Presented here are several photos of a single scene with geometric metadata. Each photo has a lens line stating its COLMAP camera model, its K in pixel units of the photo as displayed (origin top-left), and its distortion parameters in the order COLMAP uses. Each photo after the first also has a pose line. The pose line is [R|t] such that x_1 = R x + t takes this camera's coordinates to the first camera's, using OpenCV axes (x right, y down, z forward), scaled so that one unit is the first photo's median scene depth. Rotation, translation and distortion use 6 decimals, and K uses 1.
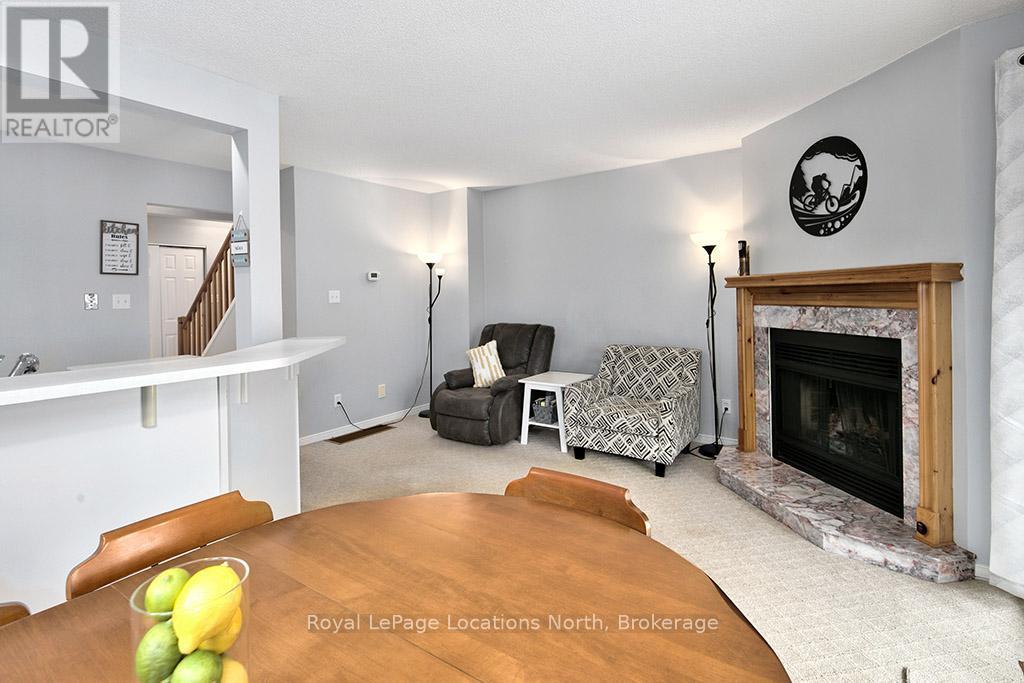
lens RADIAL K [[503.0, 0, 507.2], [0, 503.0, 295.3], [0, 0, 1]] dist [-0.004967, -0.000573]
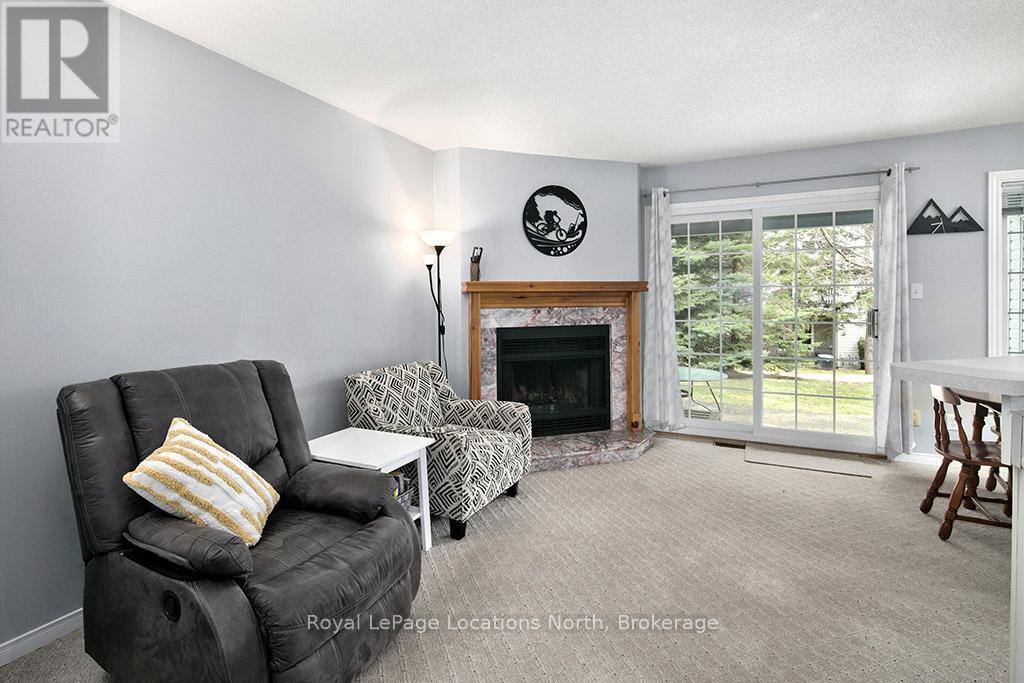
lens RADIAL K [[496.1, 0, 512.1], [0, 496.1, 305.7], [0, 0, 1]] dist [0.001751, -0.002089]
pose [[-0.170067, -0.000015, 0.985433, -0.697249], [0.010927, 0.999938, 0.001901, 0.014358], [-0.985372, 0.011091, -0.170056, 1.361650]]
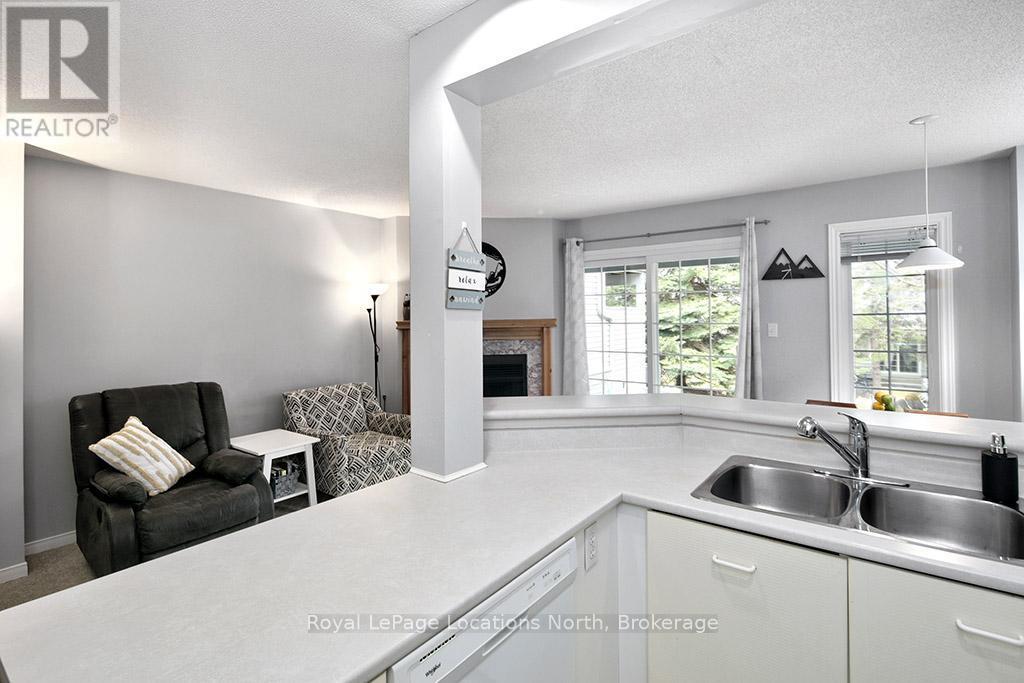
lens RADIAL K [[496.1, 0, 512.0], [0, 496.1, 308.3], [0, 0, 1]] dist [0.001751, -0.002089]
pose [[0.024415, 0.023763, 0.999419, -1.052187], [0.010959, 0.999651, -0.024037, -0.044173], [-0.999642, 0.011539, 0.024146, 0.848843]]
